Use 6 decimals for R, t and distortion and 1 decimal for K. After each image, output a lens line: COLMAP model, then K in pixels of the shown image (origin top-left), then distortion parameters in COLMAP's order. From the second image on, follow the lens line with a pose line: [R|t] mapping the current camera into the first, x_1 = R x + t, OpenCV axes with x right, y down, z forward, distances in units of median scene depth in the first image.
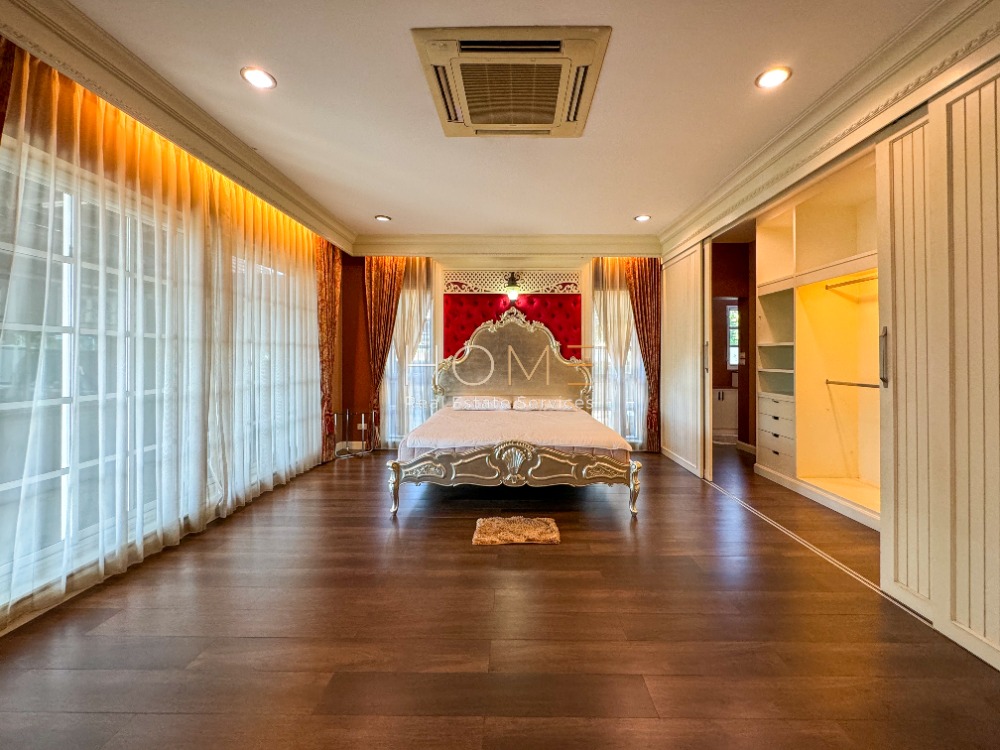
lens RADIAL K [[408.9, 0, 516.6], [0, 408.9, 353.4], [0, 0, 1]] dist [-0.009072, 0.000202]
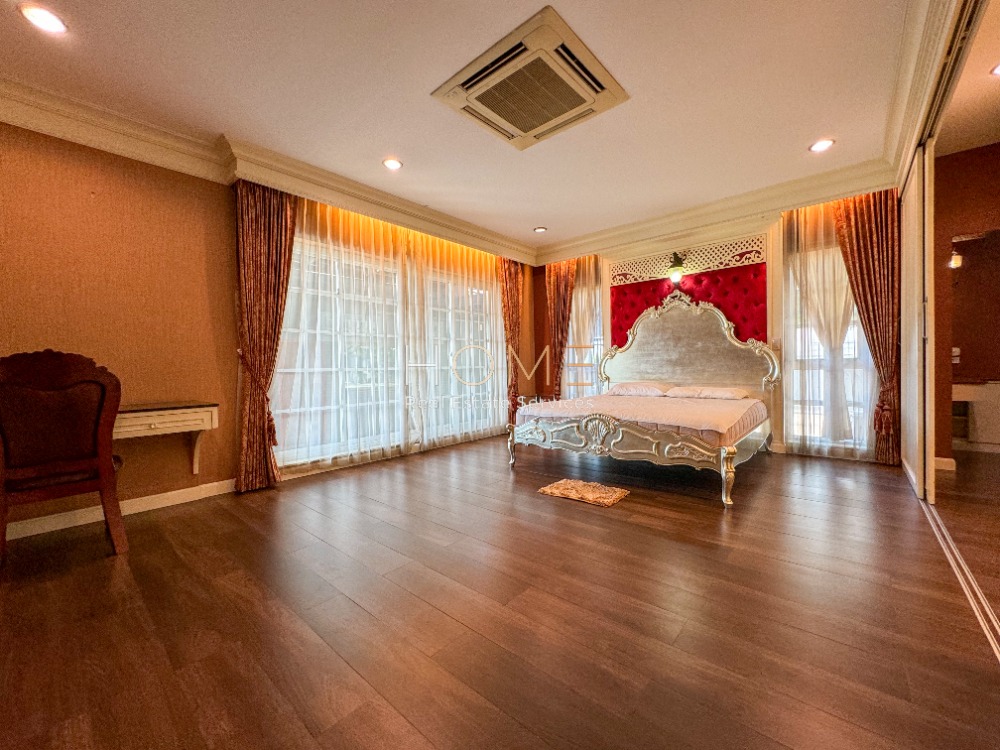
lens RADIAL K [[401.4, 0, 500.0], [0, 401.4, 375.0], [0, 0, 1]] dist [-0.001403, -0.000103]
pose [[0.752861, -0.007467, -0.658137, 0.293550], [0.029726, 0.999301, 0.022667, 0.049819], [0.657508, -0.036629, 0.752557, 0.031192]]
